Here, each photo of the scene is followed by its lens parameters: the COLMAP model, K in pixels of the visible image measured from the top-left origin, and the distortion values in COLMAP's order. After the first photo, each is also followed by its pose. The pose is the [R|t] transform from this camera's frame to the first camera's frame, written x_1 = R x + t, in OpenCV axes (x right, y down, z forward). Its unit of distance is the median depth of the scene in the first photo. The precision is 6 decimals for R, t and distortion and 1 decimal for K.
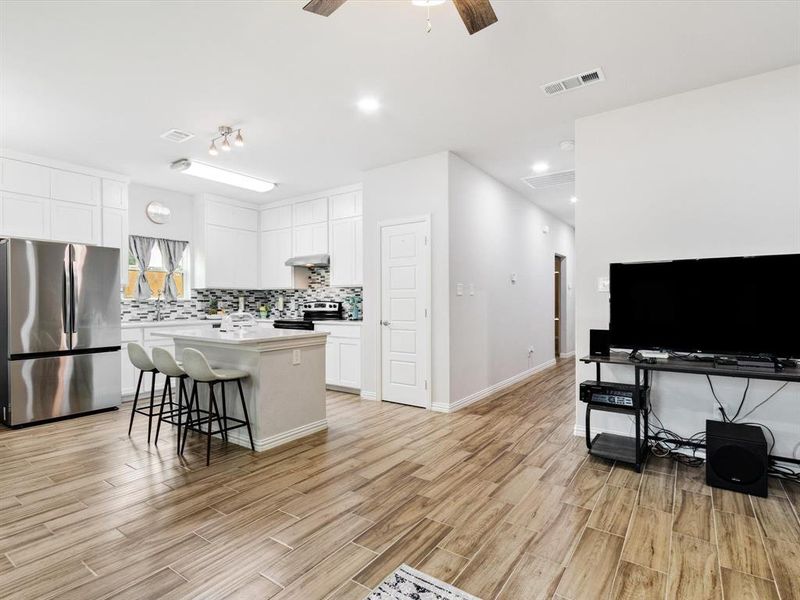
lens RADIAL K [[410.4, 0, 394.2], [0, 410.4, 304.2], [0, 0, 1]] dist [0.007895, -0.001346]
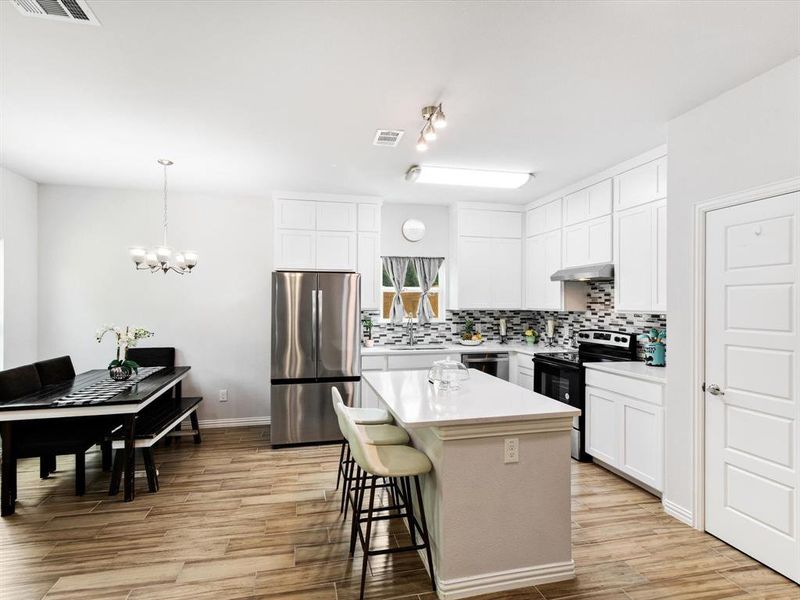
lens RADIAL K [[410.4, 0, 394.2], [0, 410.4, 304.2], [0, 0, 1]] dist [0.007895, -0.001346]
pose [[0.746588, 0.006699, -0.665253, 0.024607], [-0.008576, 0.999963, 0.000445, -0.063062], [0.665231, 0.005373, 0.746618, 0.325073]]
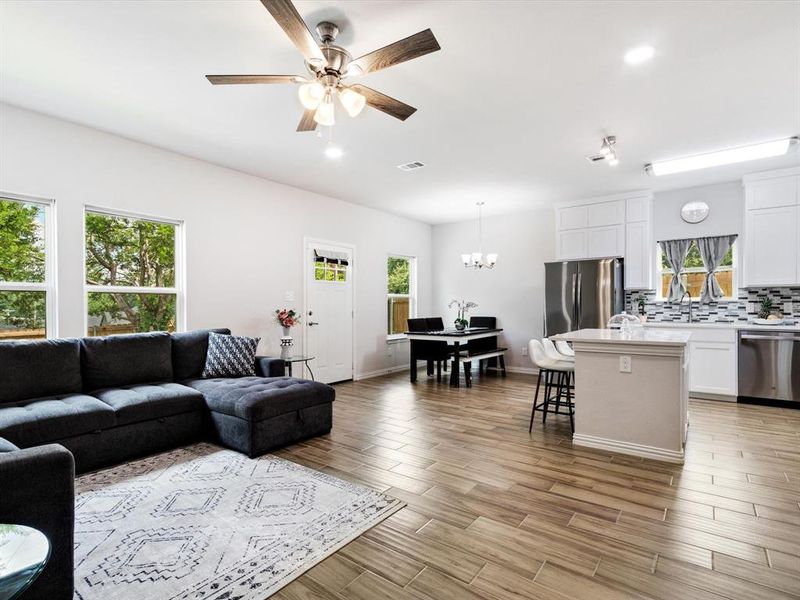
lens RADIAL K [[410.4, 0, 394.2], [0, 410.4, 304.2], [0, 0, 1]] dist [0.007895, -0.001346]
pose [[-0.032319, 0.001621, -0.999476, 0.515857], [-0.003012, 0.999994, 0.001719, -0.003513], [0.999473, 0.003066, -0.032314, 0.384277]]
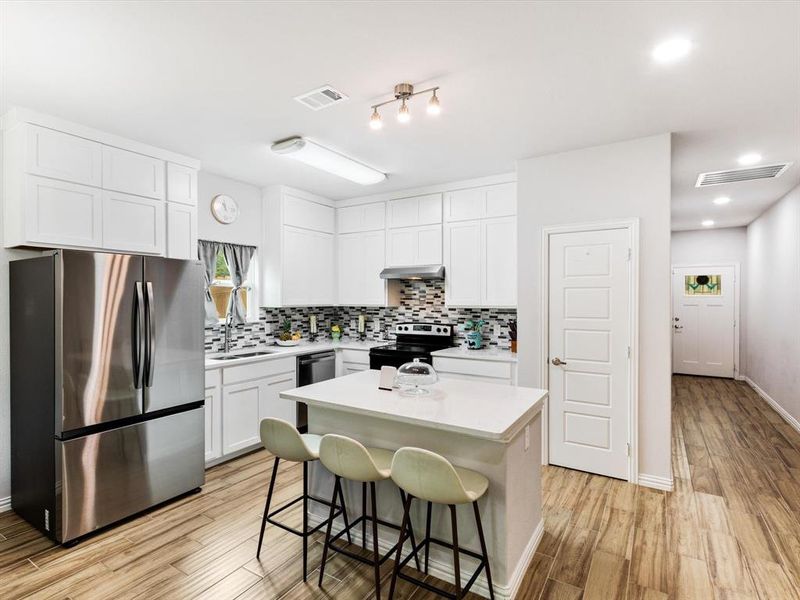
lens RADIAL K [[412.6, 0, 395.3], [0, 412.6, 298.4], [0, 0, 1]] dist [0.002200, -0.000200]
pose [[0.998469, 0.003576, 0.055202, -0.360488], [-0.003368, 0.999987, -0.003862, -0.066665], [-0.055215, 0.003670, 0.998468, 0.264792]]
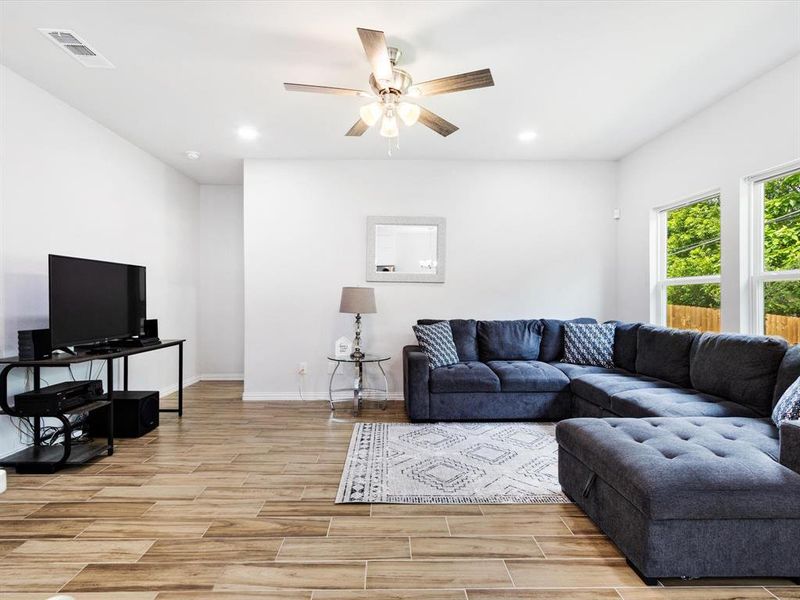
lens RADIAL K [[412.6, 0, 395.3], [0, 412.6, 298.4], [0, 0, 1]] dist [0.002200, -0.000200]
pose [[-0.598609, 0.002786, 0.801036, -0.425444], [0.004693, 0.999989, 0.000028, 0.000848], [-0.801028, 0.003776, -0.598616, 0.619078]]
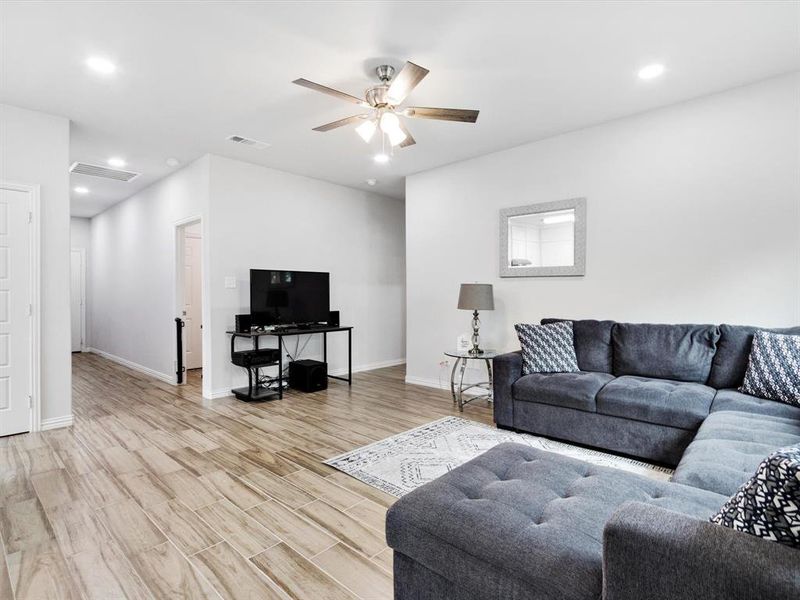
lens RADIAL K [[416.2, 0, 393.9], [0, 416.2, 294.7], [0, 0, 1]] dist [0.003369, -0.000306]
pose [[0.132561, 0.002507, 0.991172, -0.580398], [0.008481, 0.999957, -0.003663, 0.001781], [-0.991139, 0.008892, 0.132534, 0.196976]]
